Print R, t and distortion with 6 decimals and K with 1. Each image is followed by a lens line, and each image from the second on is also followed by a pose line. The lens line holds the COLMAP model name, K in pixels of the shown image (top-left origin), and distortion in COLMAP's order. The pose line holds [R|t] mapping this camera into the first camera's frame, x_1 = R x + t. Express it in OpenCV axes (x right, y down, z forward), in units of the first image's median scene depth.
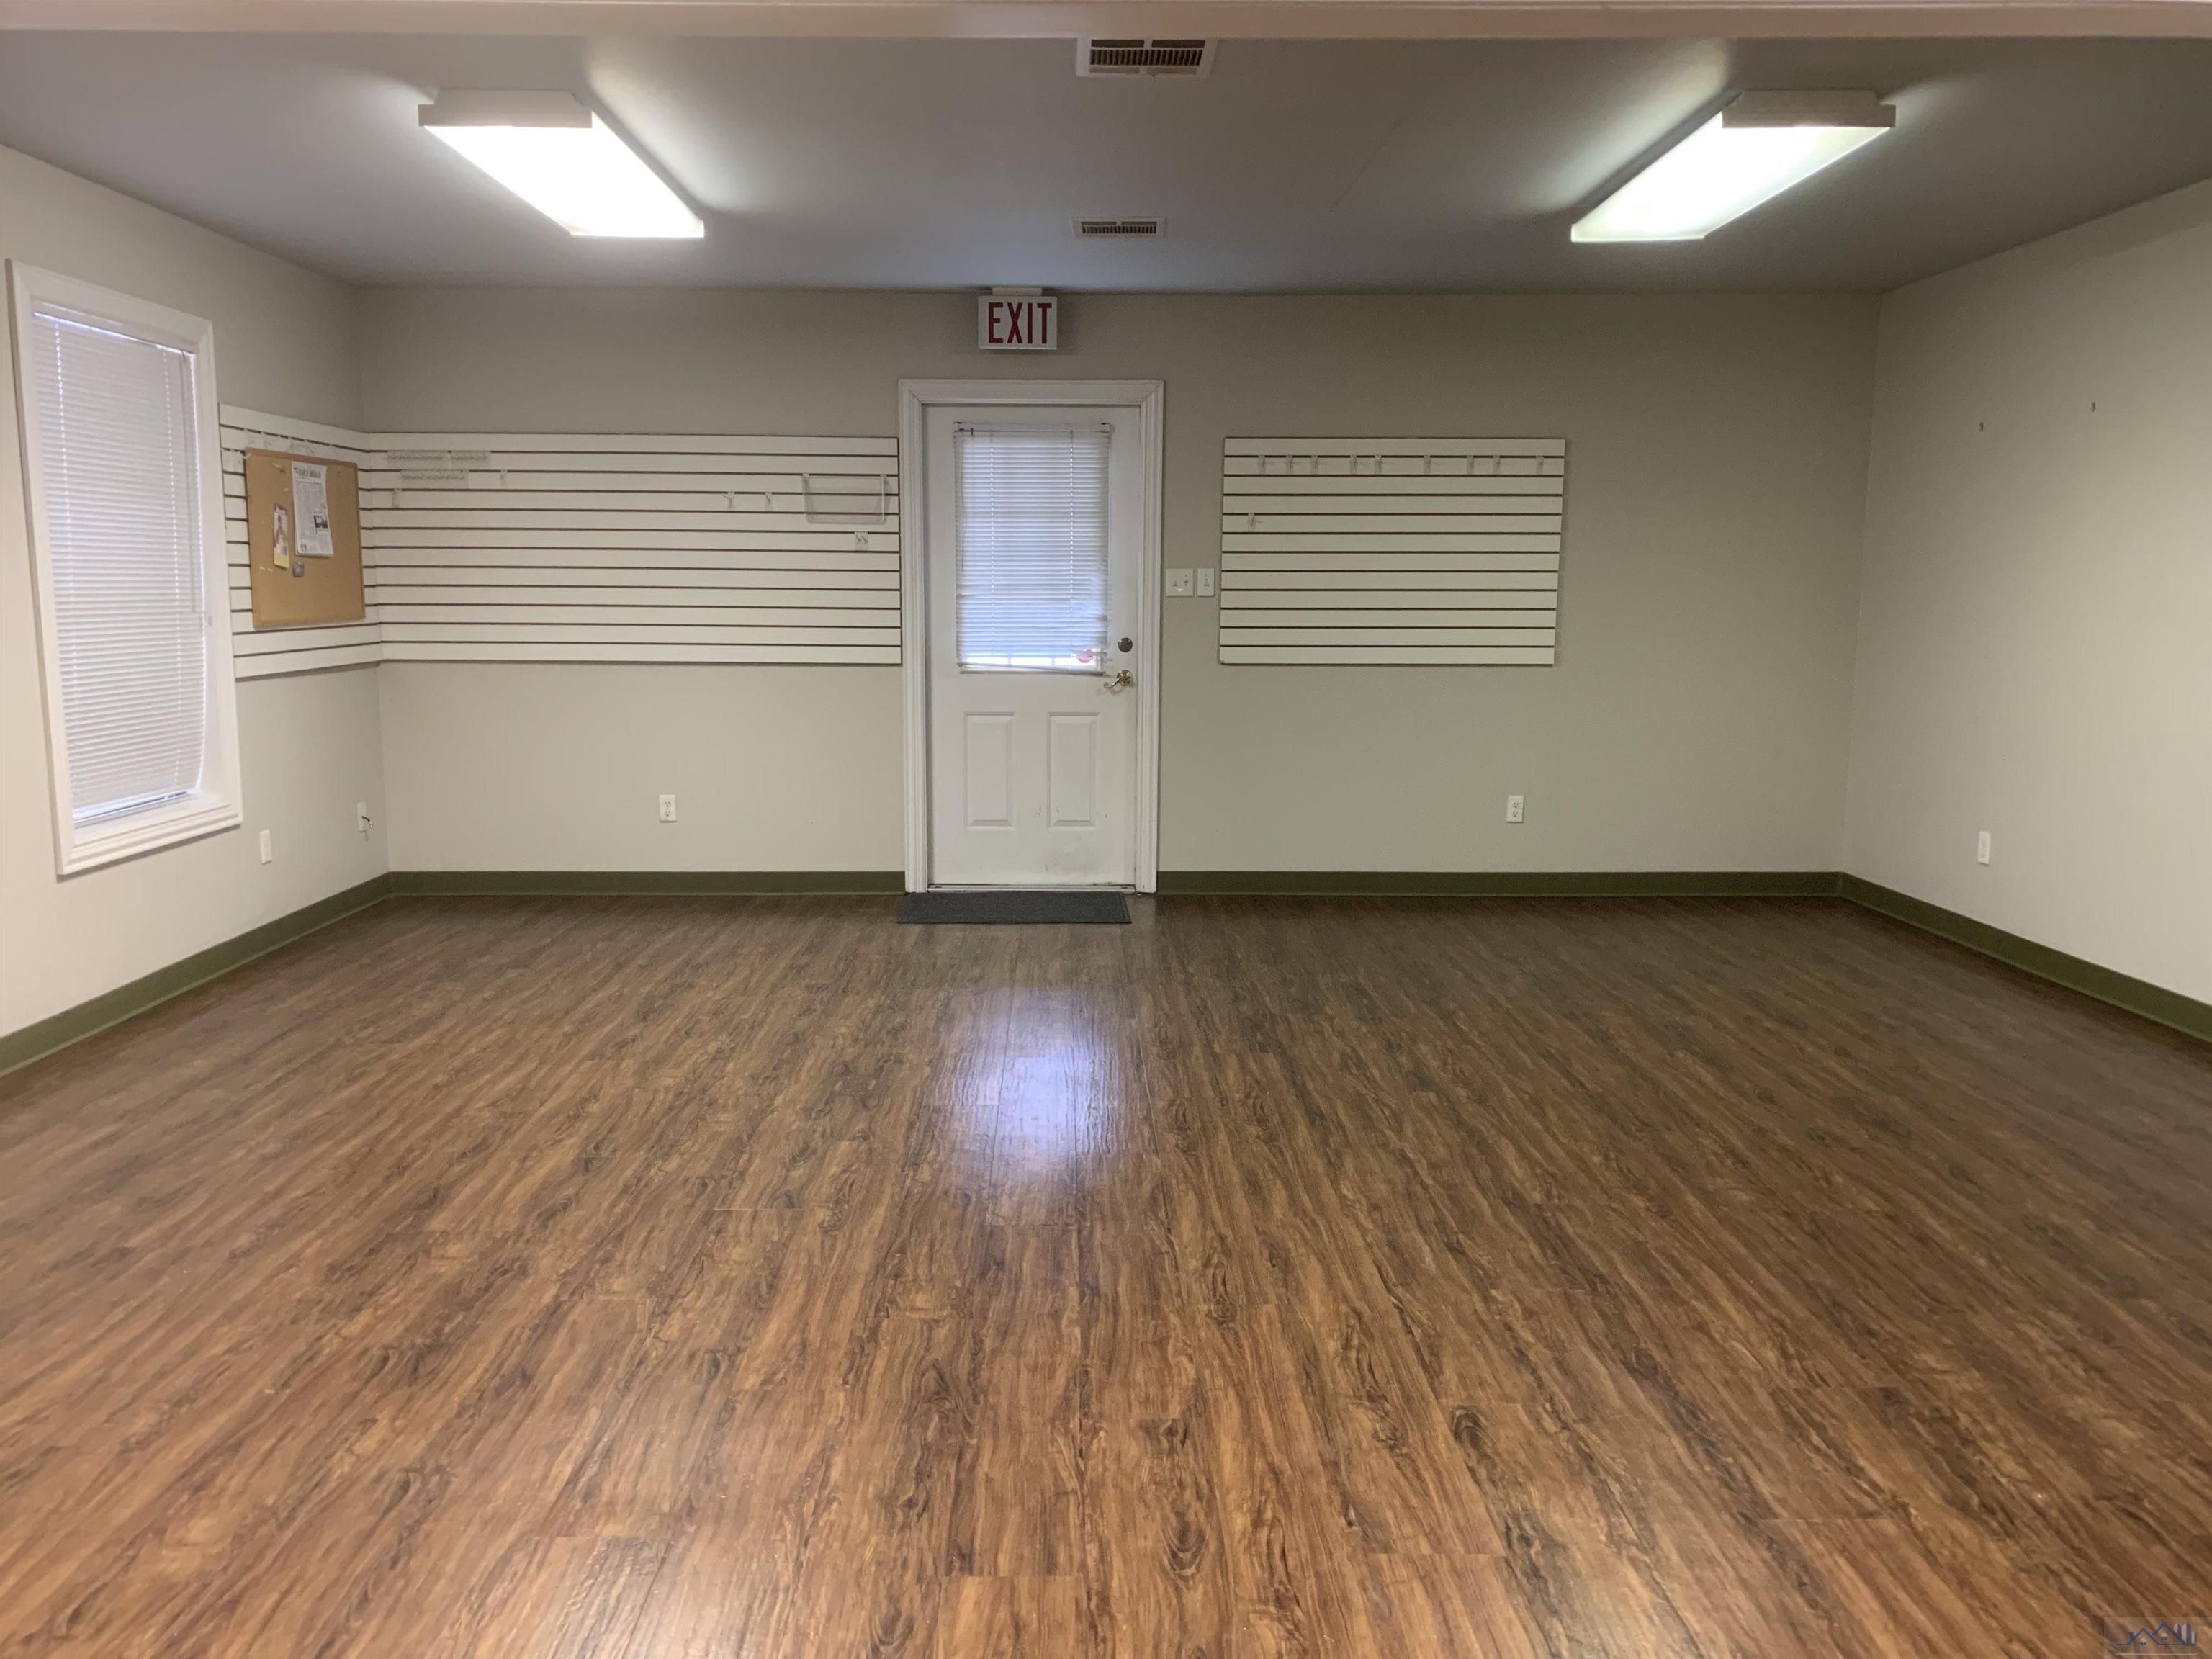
lens RADIAL K [[1688.8, 0, 1112.6], [0, 1688.8, 825.0], [0, 0, 1]] dist [0.008269, 0.001177]
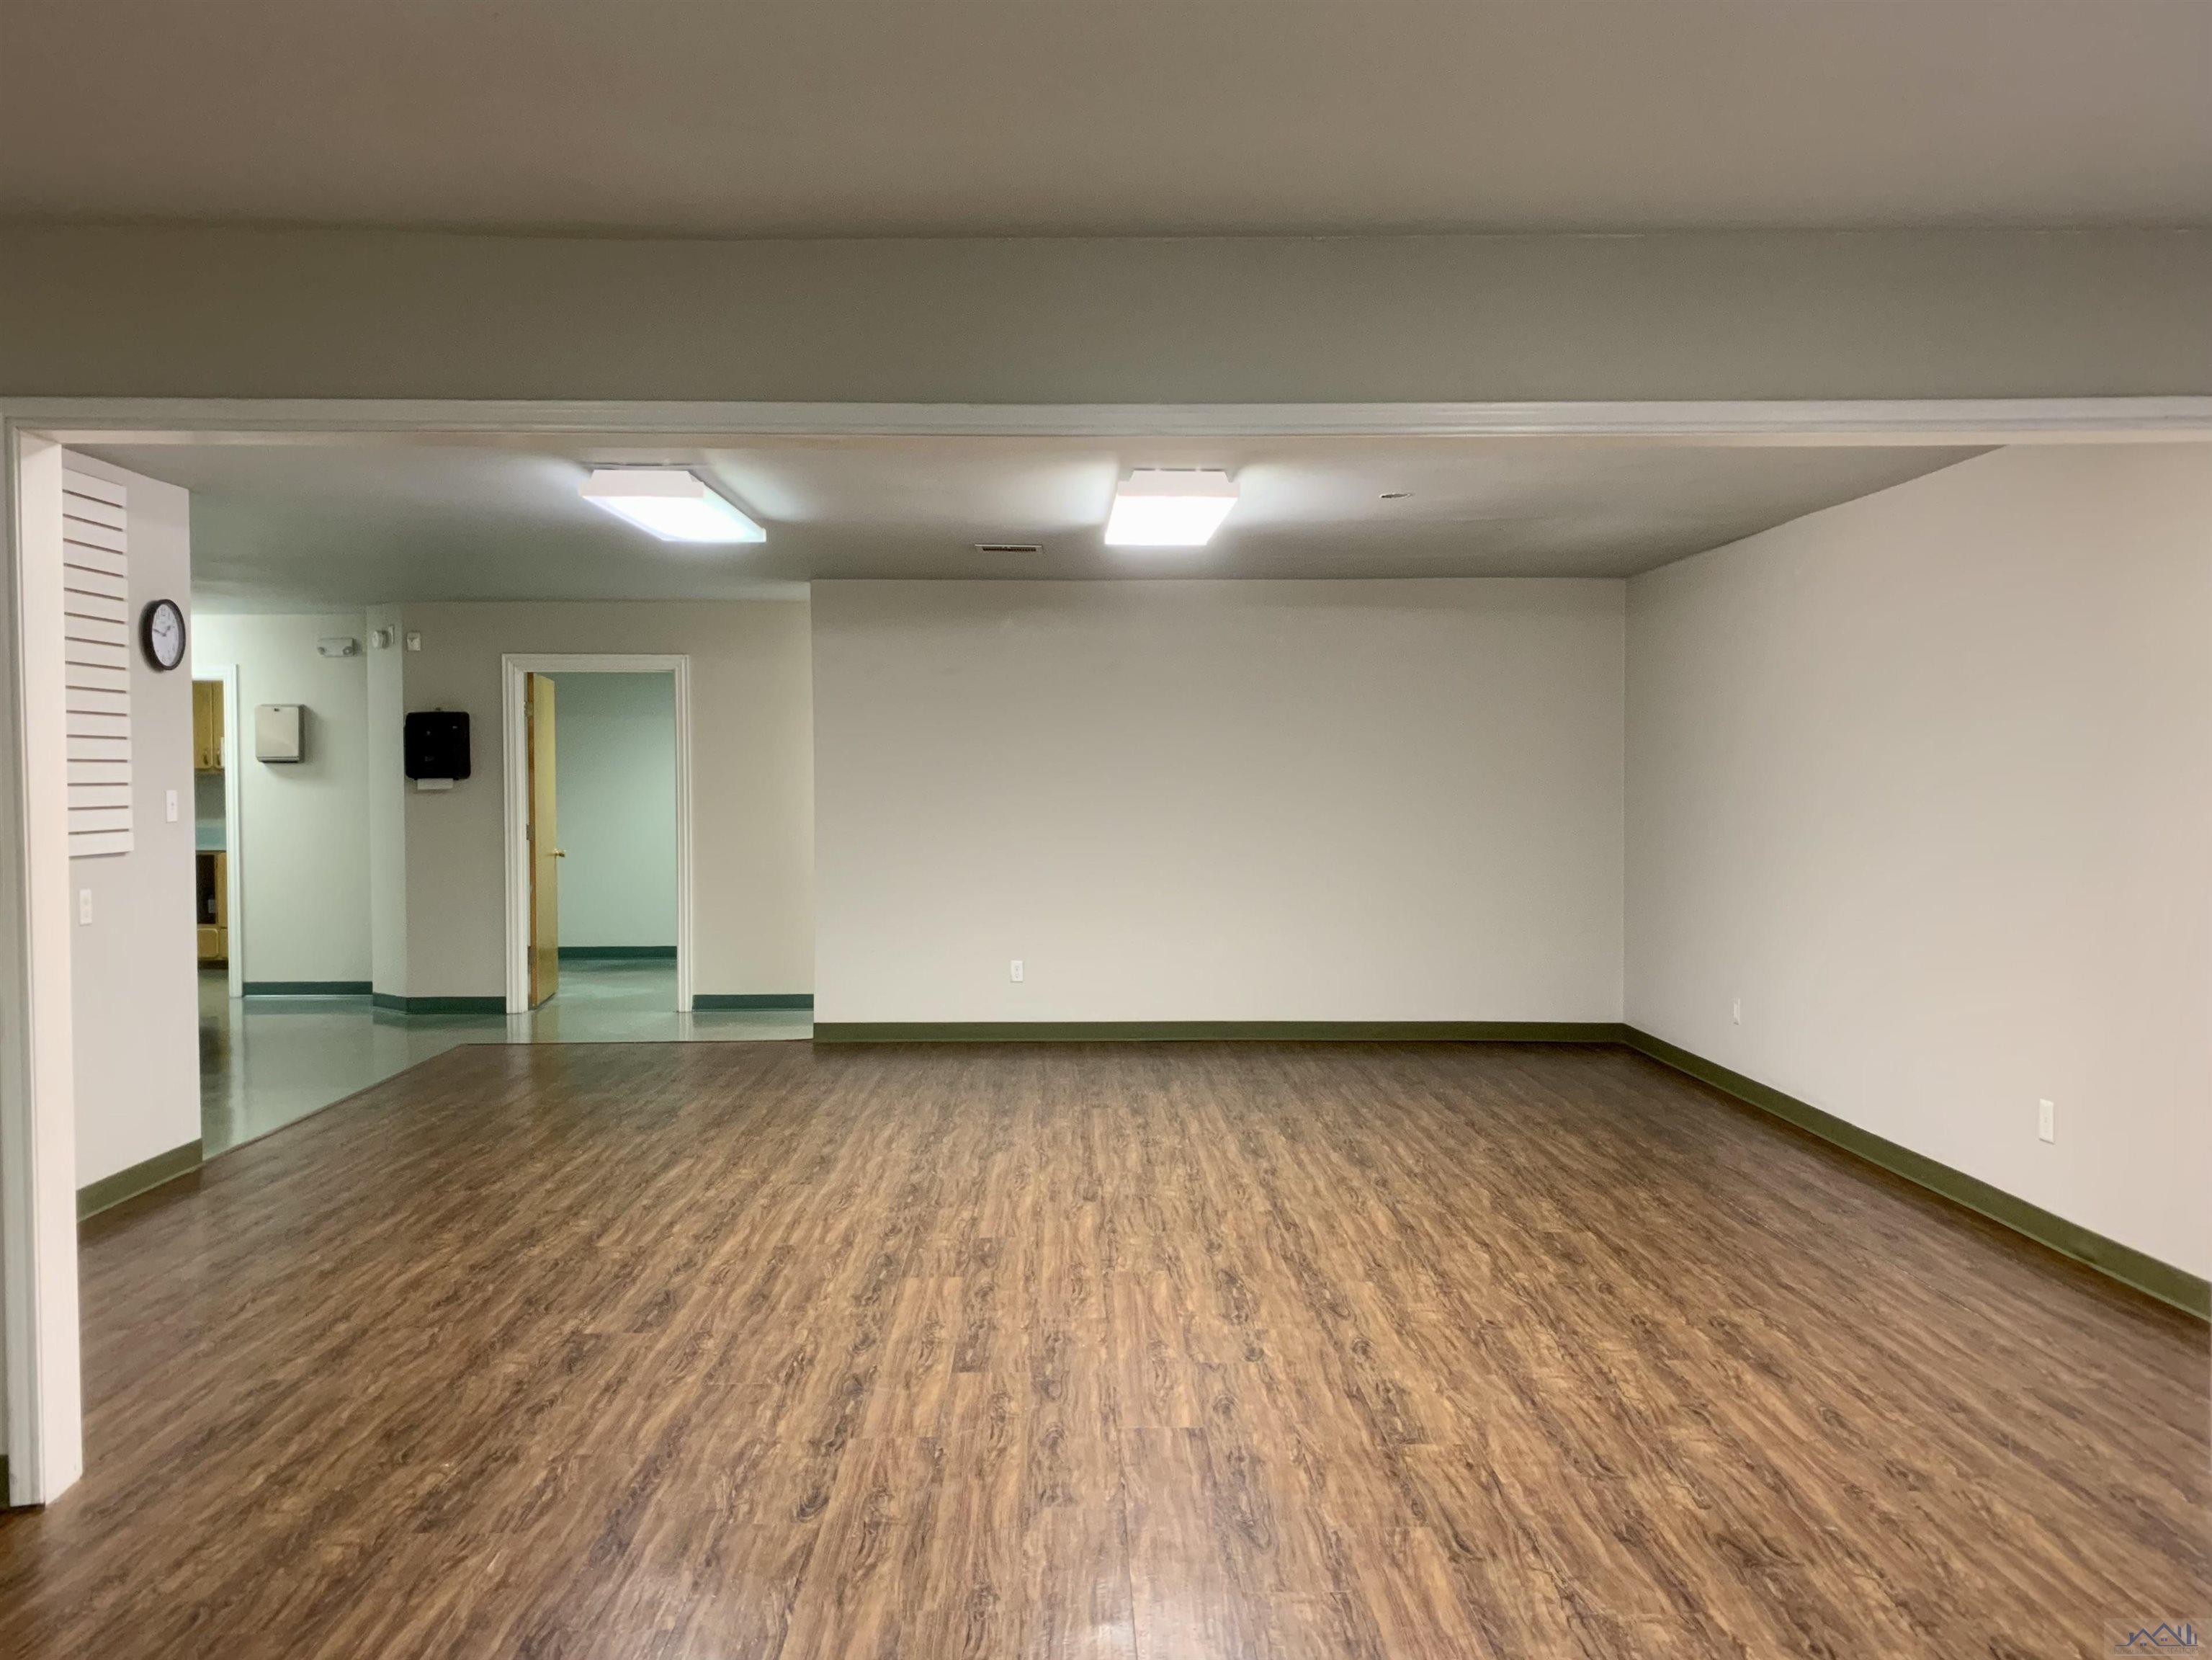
lens RADIAL K [[1689.0, 0, 1105.2], [0, 1689.0, 827.1], [0, 0, 1]] dist [0.008269, 0.001177]
pose [[-0.999995, 0.000110, 0.003182, -0.008239], [0.000654, 0.985181, 0.171515, -0.332918], [-0.003116, 0.171516, -0.985176, 2.055894]]
